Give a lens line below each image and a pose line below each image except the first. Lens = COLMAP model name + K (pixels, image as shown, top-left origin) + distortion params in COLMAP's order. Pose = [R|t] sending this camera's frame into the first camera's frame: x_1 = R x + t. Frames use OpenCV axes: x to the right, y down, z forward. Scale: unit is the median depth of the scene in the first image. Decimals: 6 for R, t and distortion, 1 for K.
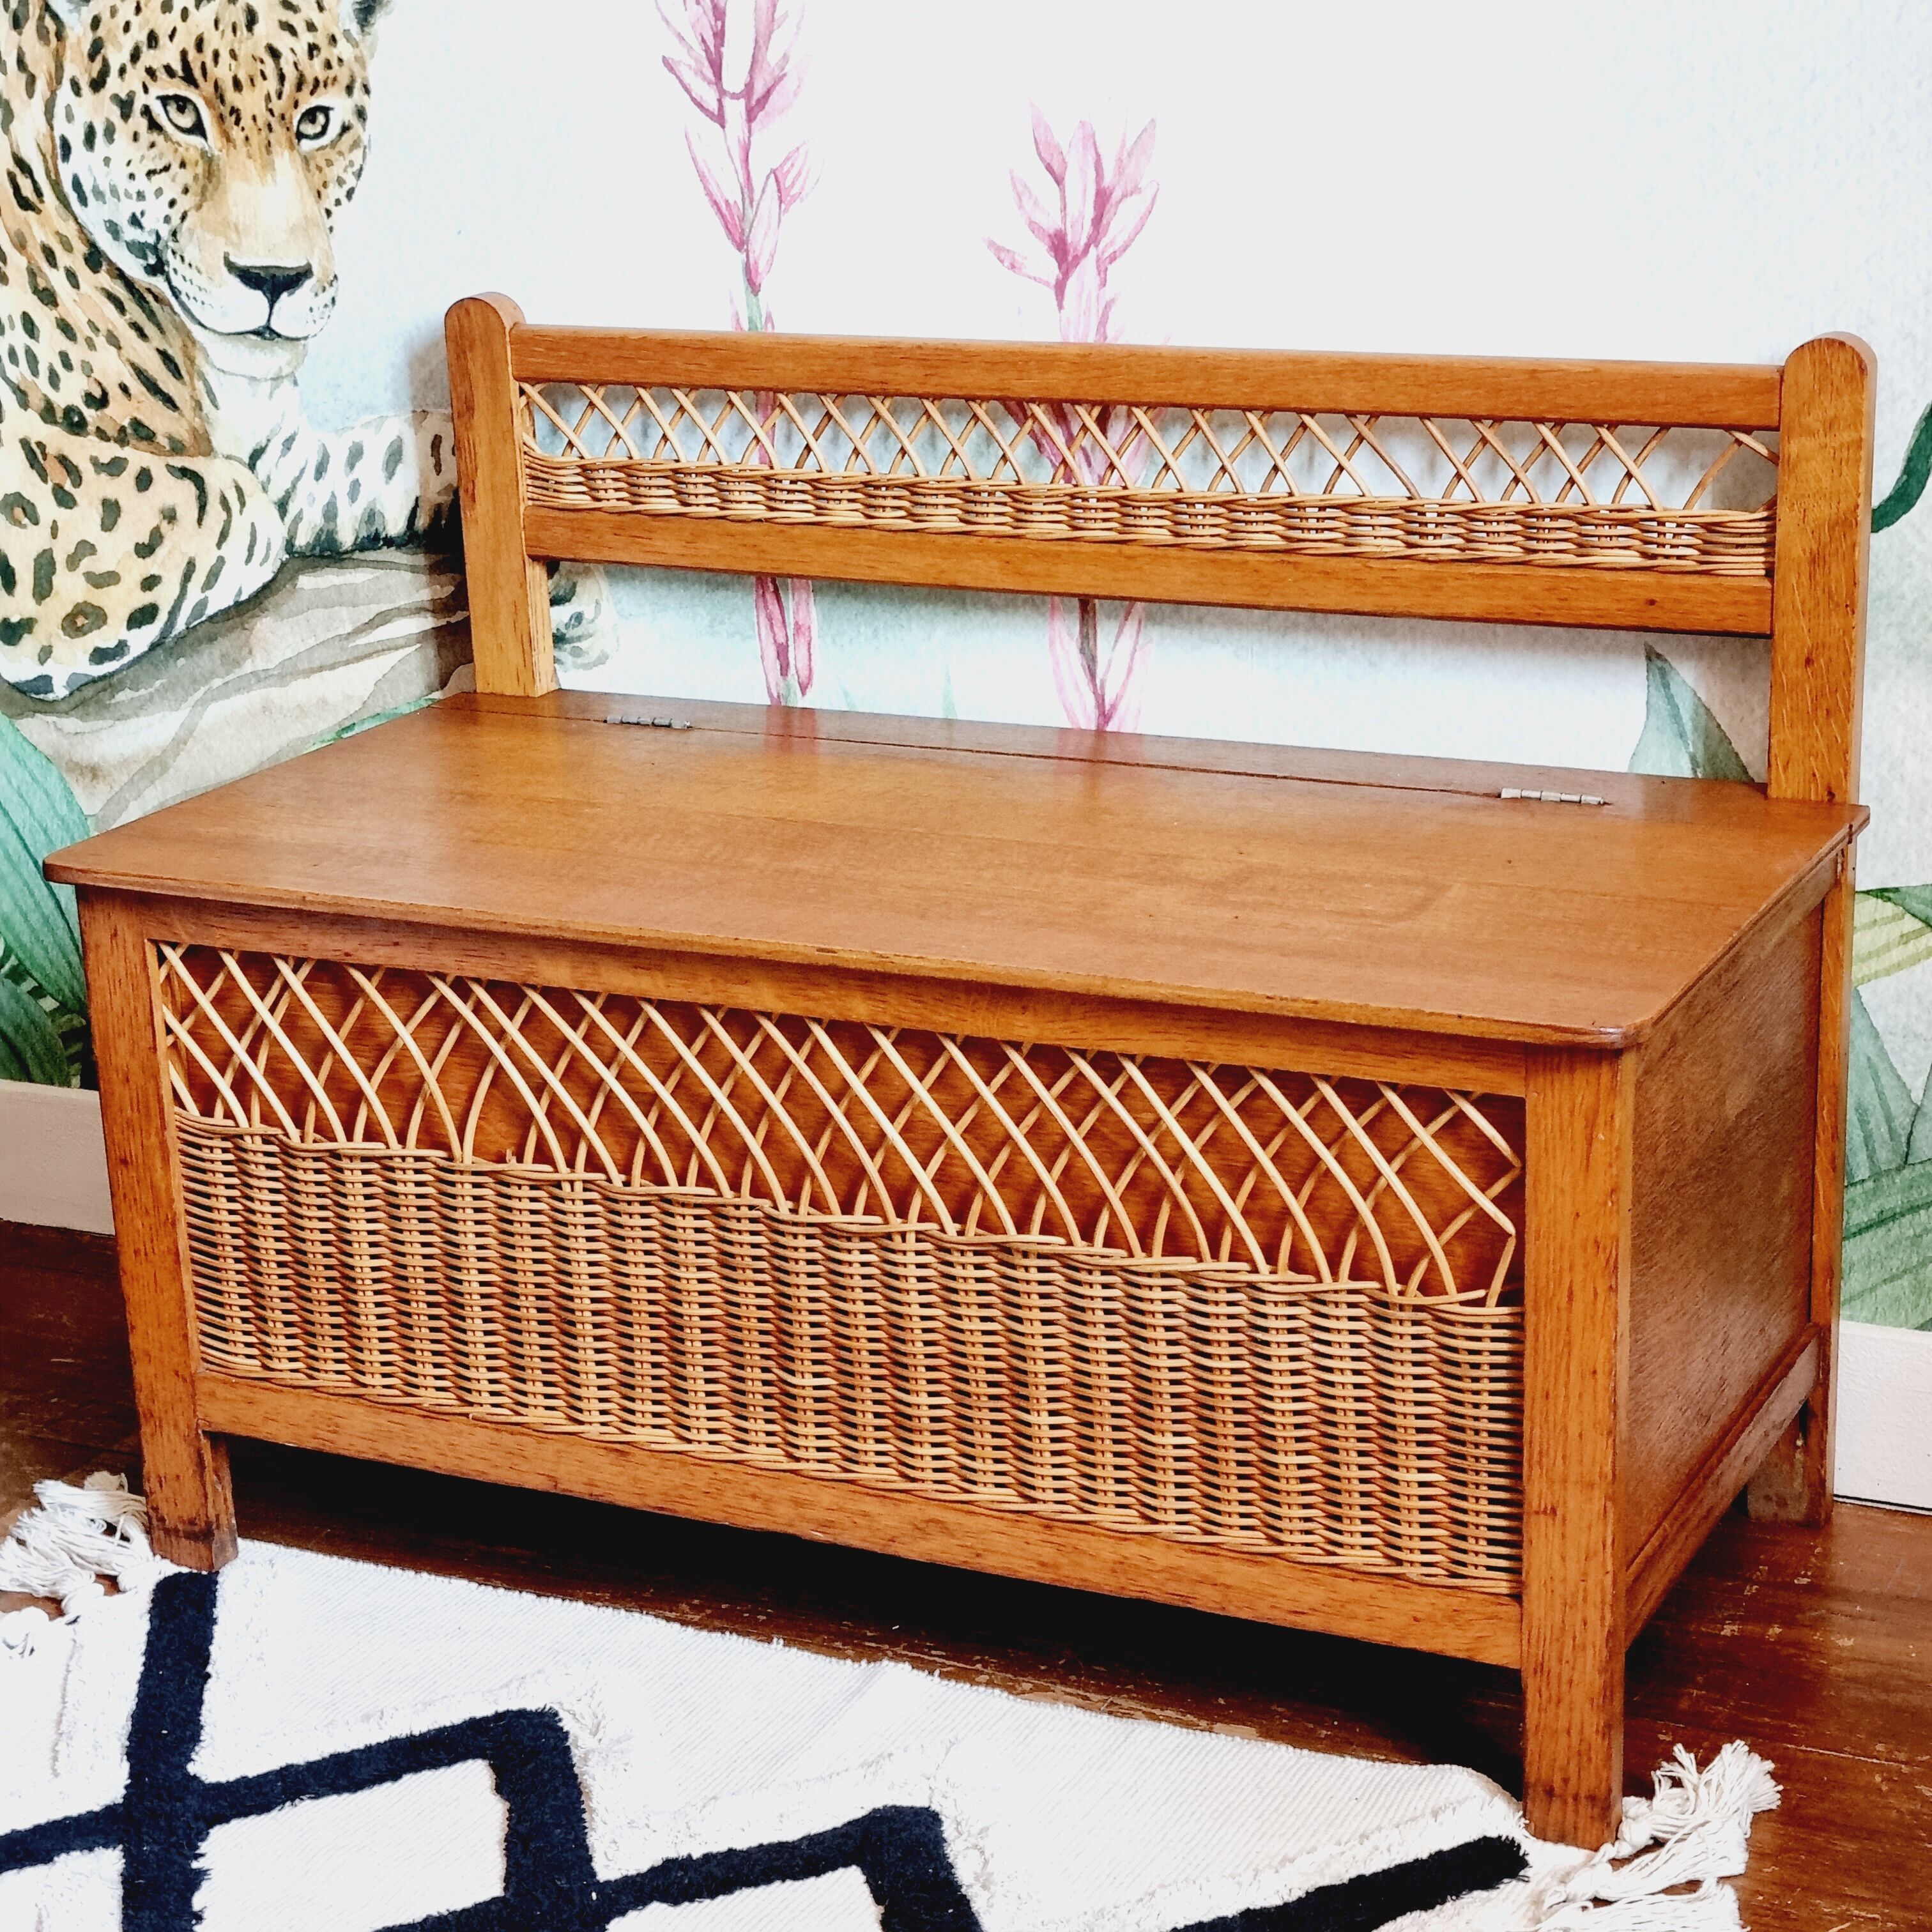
lens RADIAL K [[3923.8, 0, 973.1], [0, 3923.8, 1040.8], [0, 0, 1]] dist [0.077115, 0.000000]
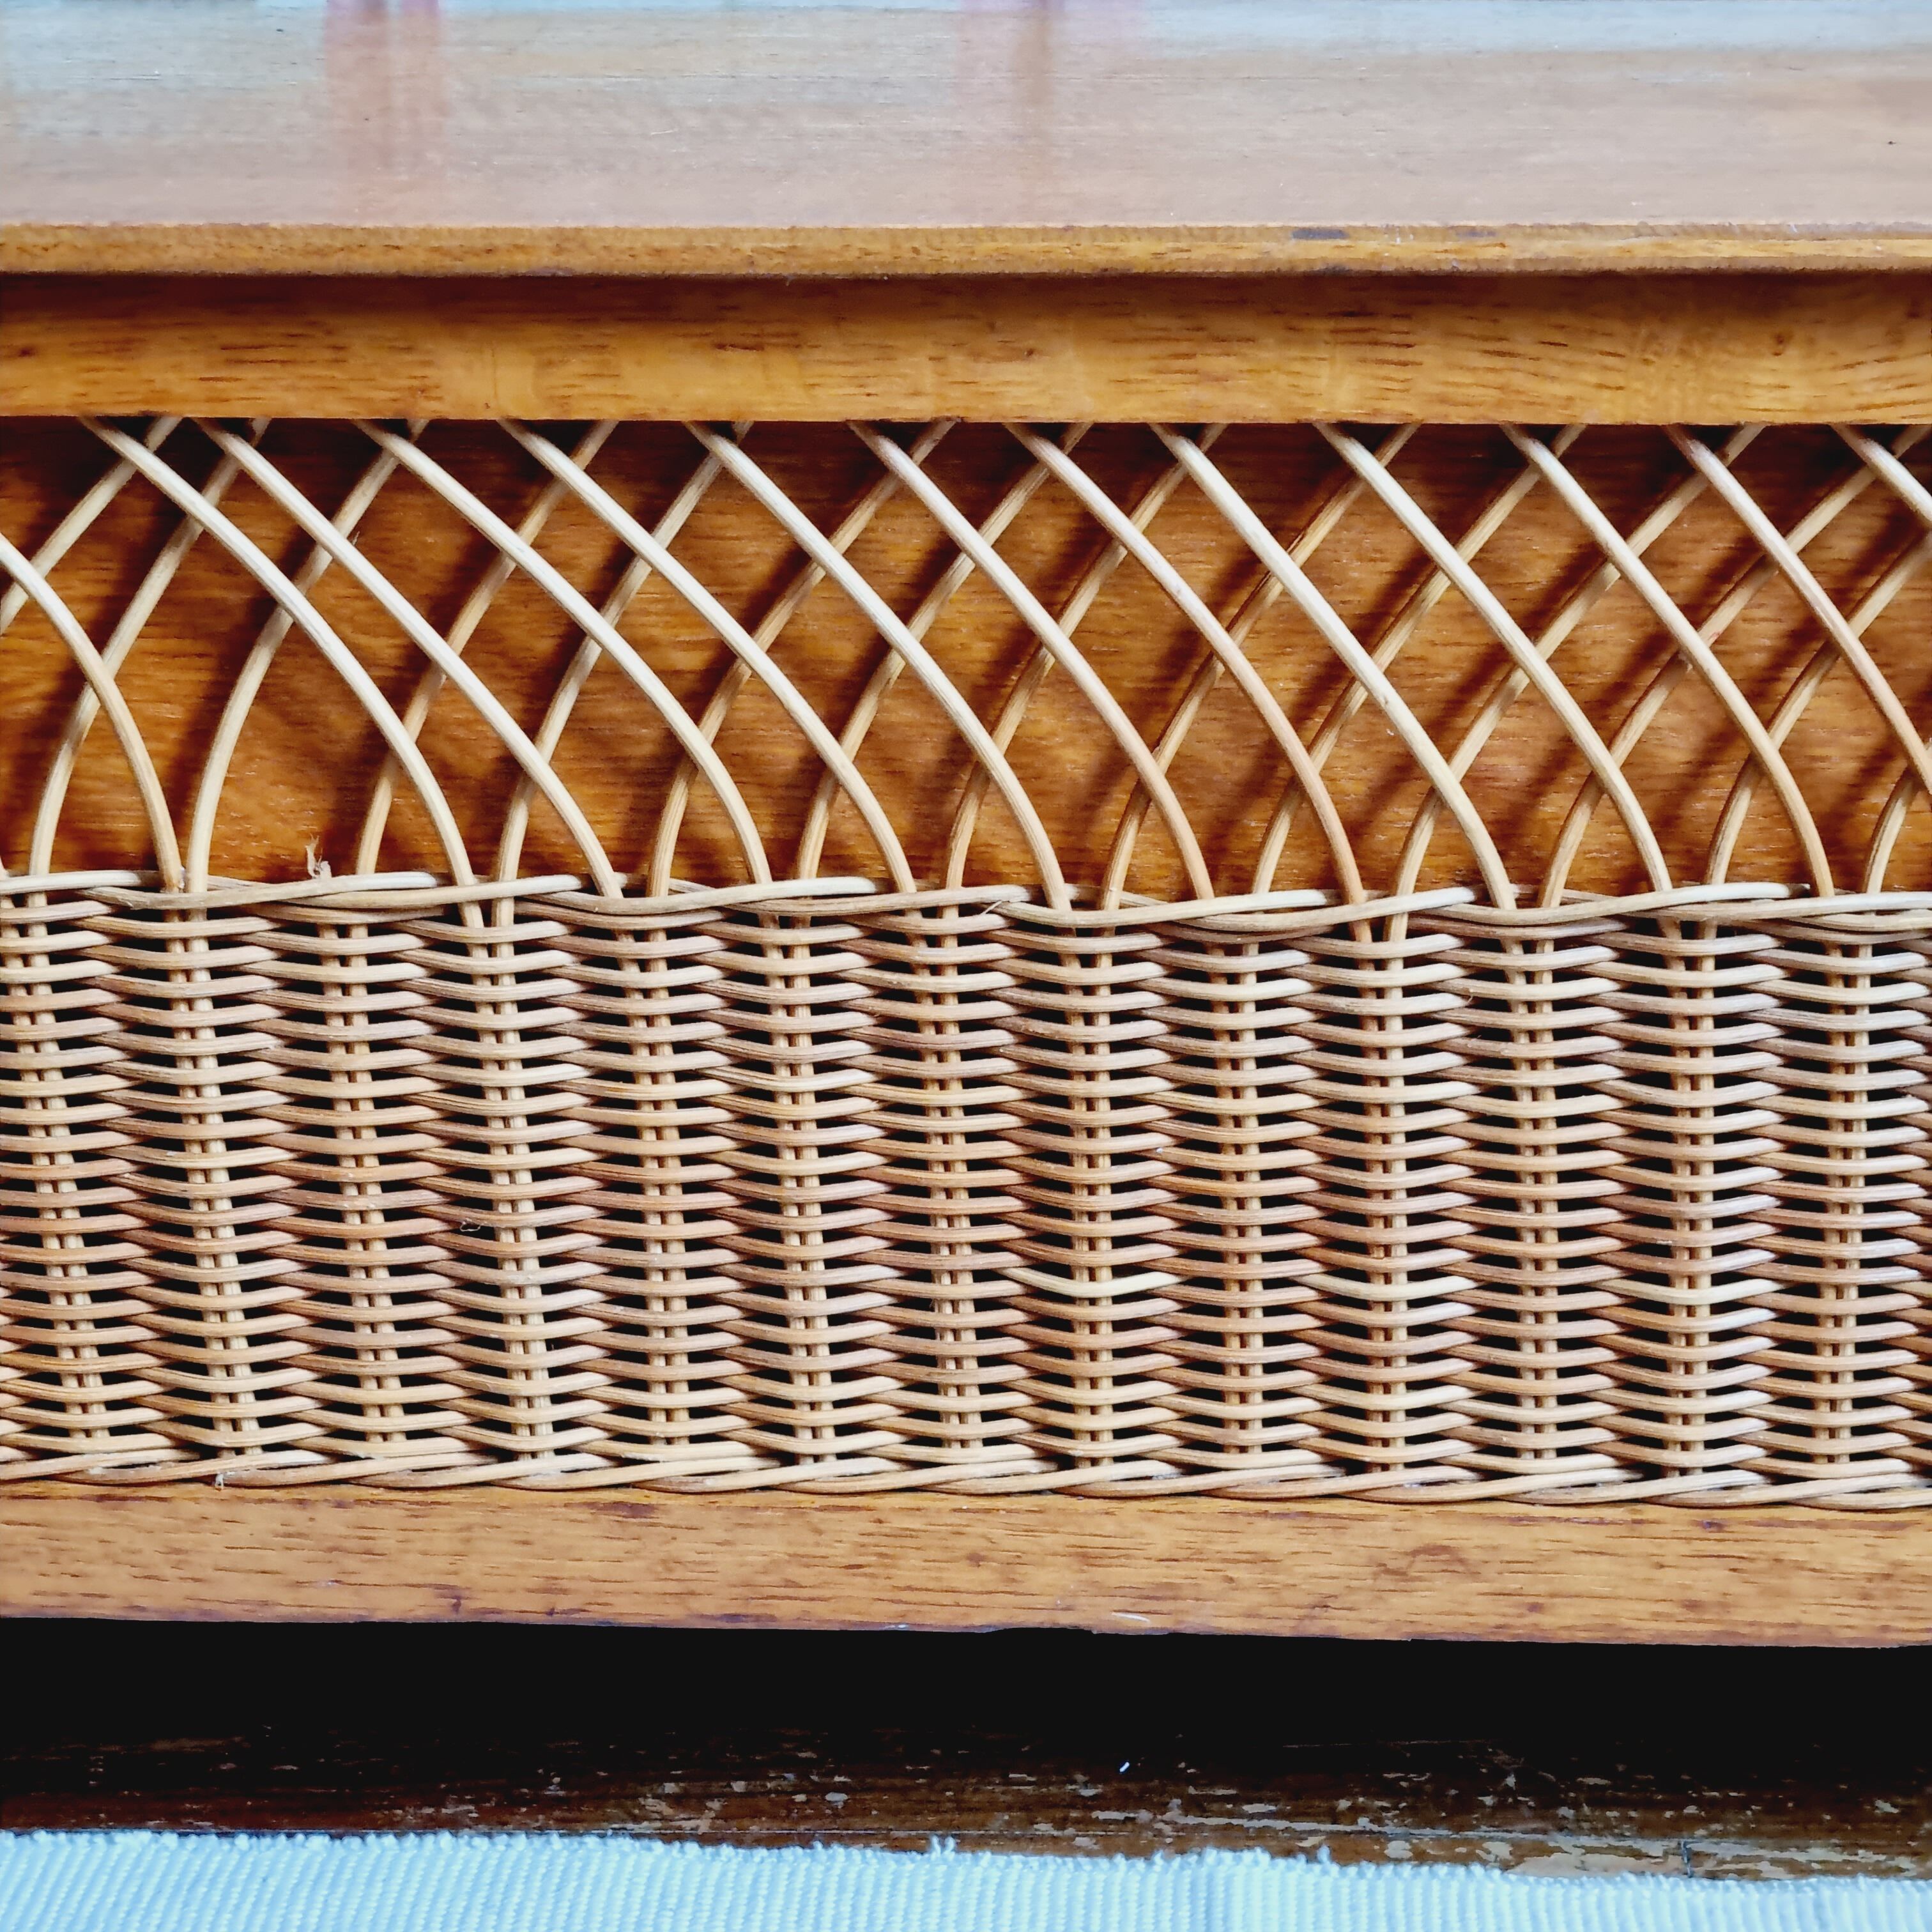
lens RADIAL K [[3923.8, 0, 1044.0], [0, 3923.8, 1030.6], [0, 0, 1]] dist [0.077115, 0.000000]
pose [[0.913623, -0.116827, 0.389416, -0.208773], [0.098227, 0.992878, 0.067415, 0.026033], [-0.394518, -0.023340, 0.918592, 0.567994]]
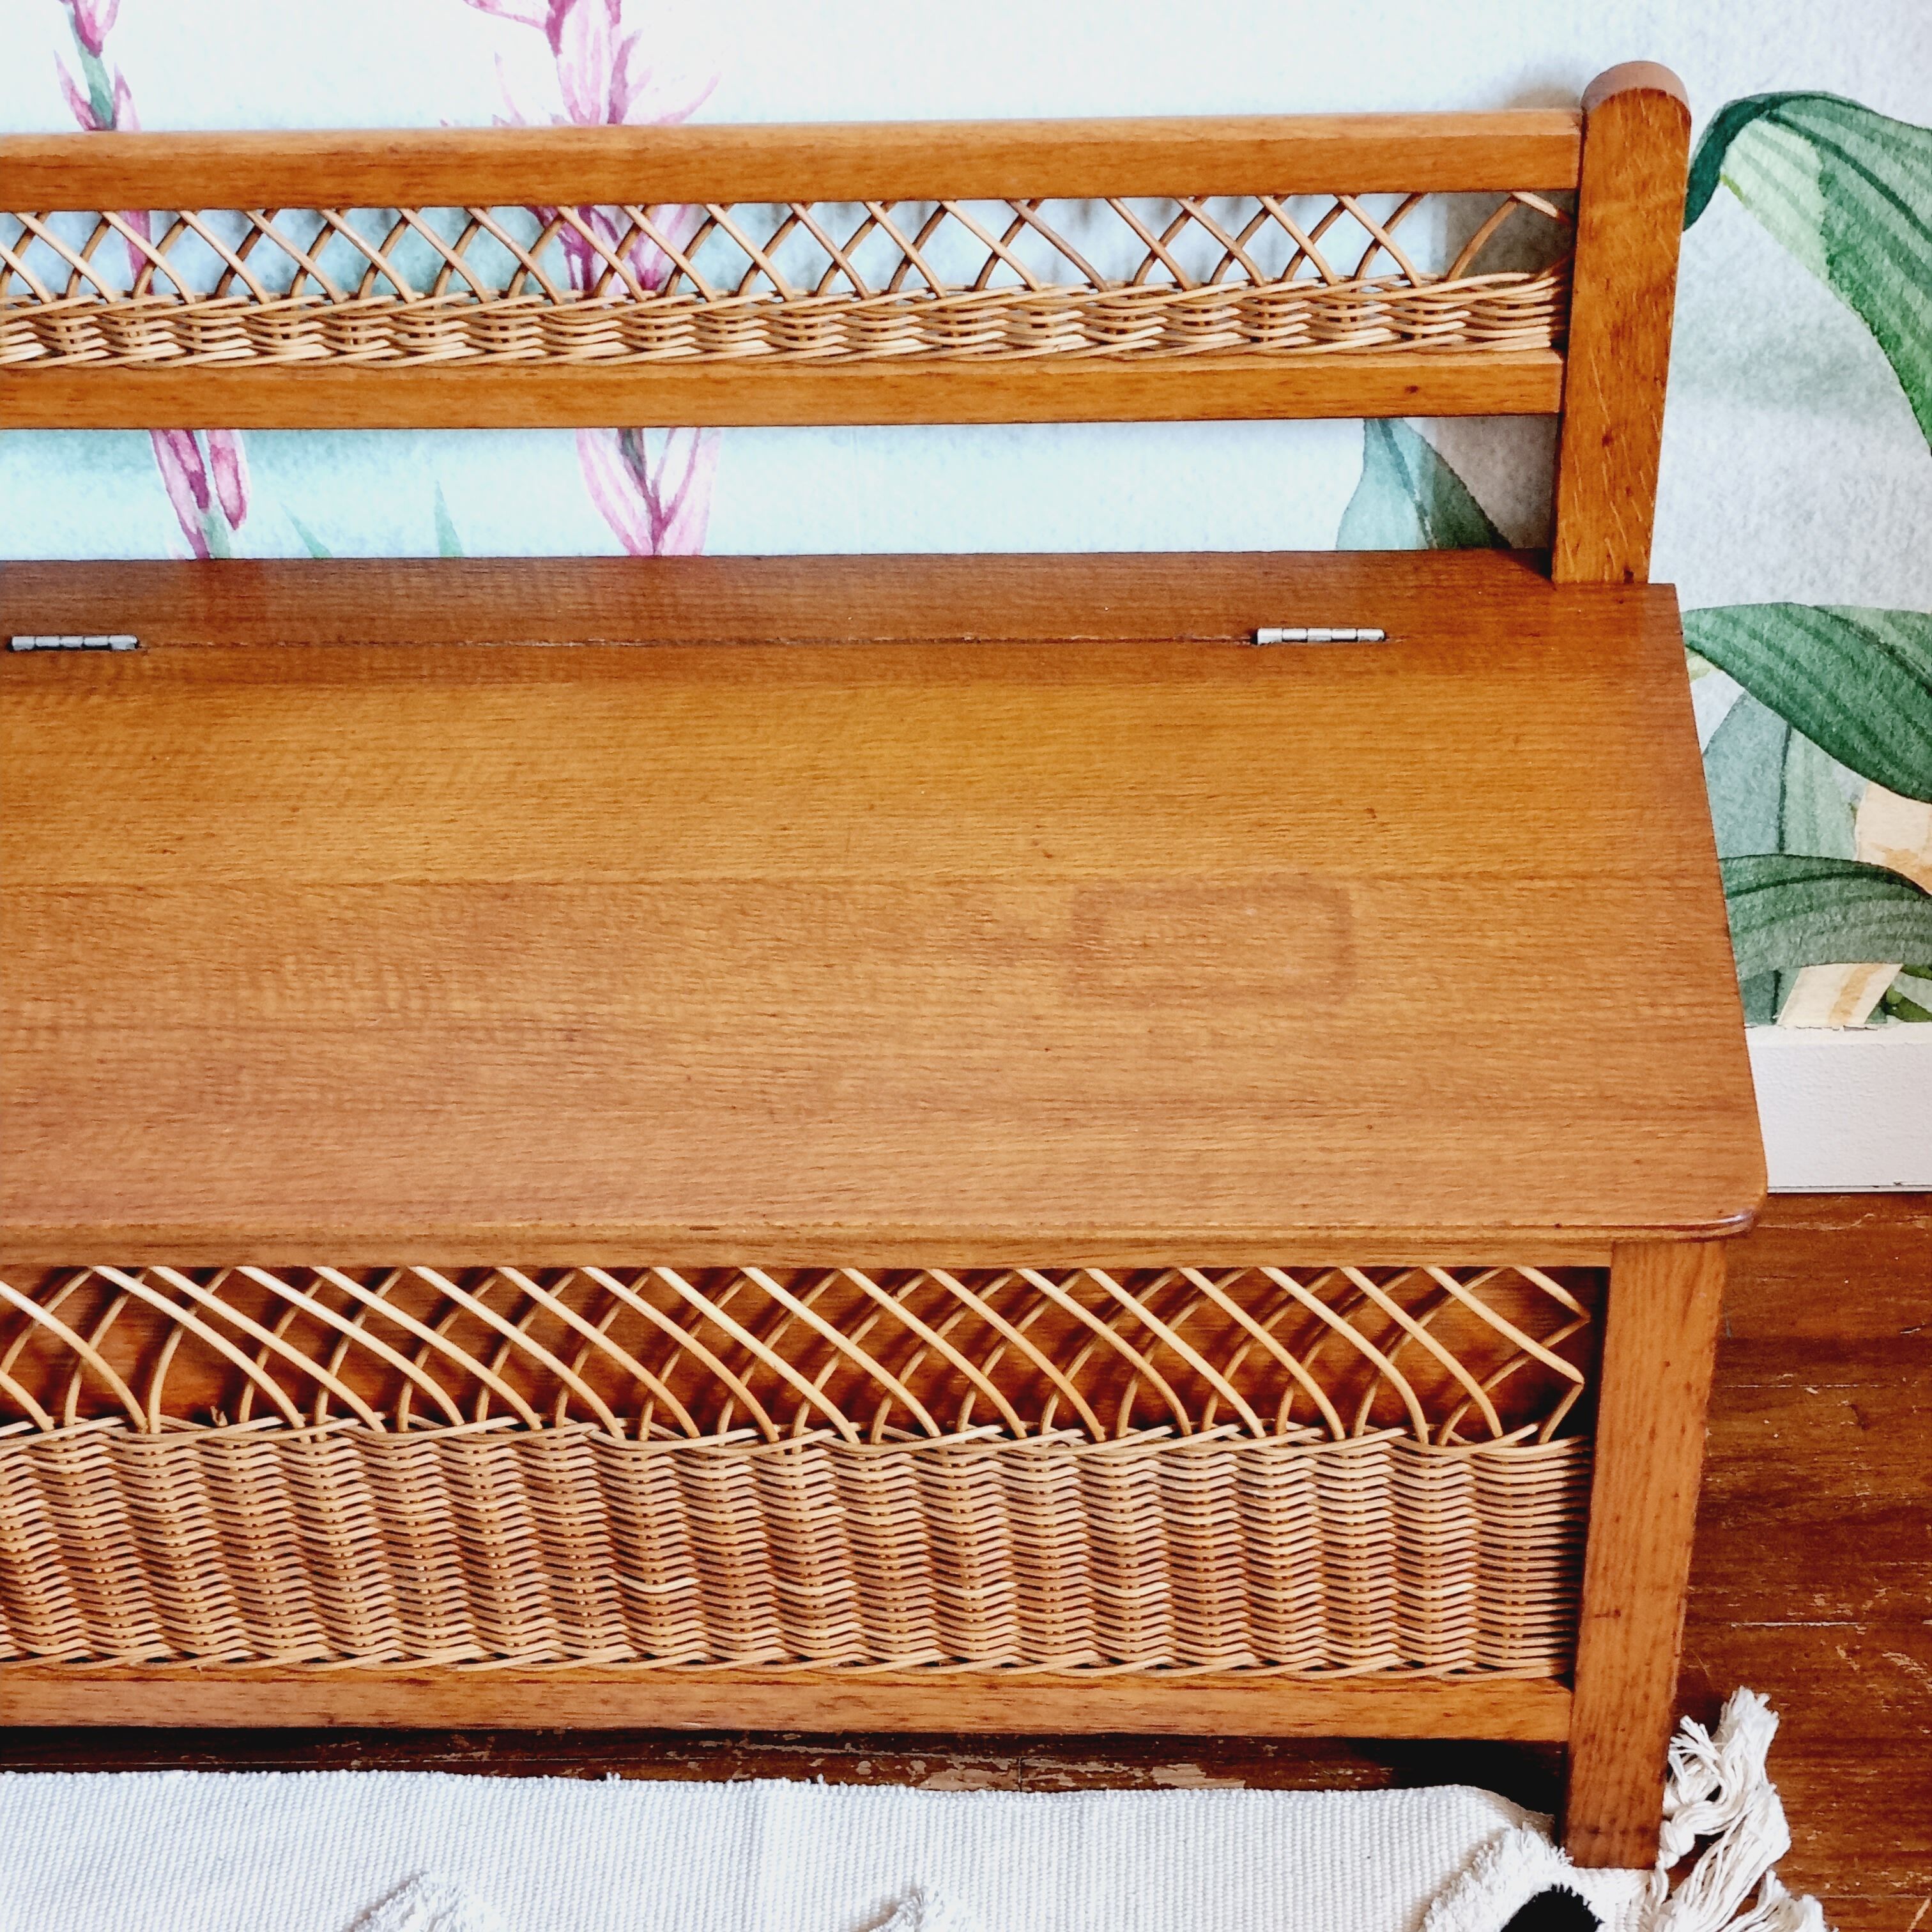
lens RADIAL K [[3923.8, 0, 977.6], [0, 3923.8, 1024.3], [0, 0, 1]] dist [0.077115, 0.000000]
pose [[0.916781, -0.264357, 0.299380, -0.189497], [0.131658, 0.907728, 0.398368, -0.327724], [-0.377067, -0.325800, 0.866992, 0.280071]]
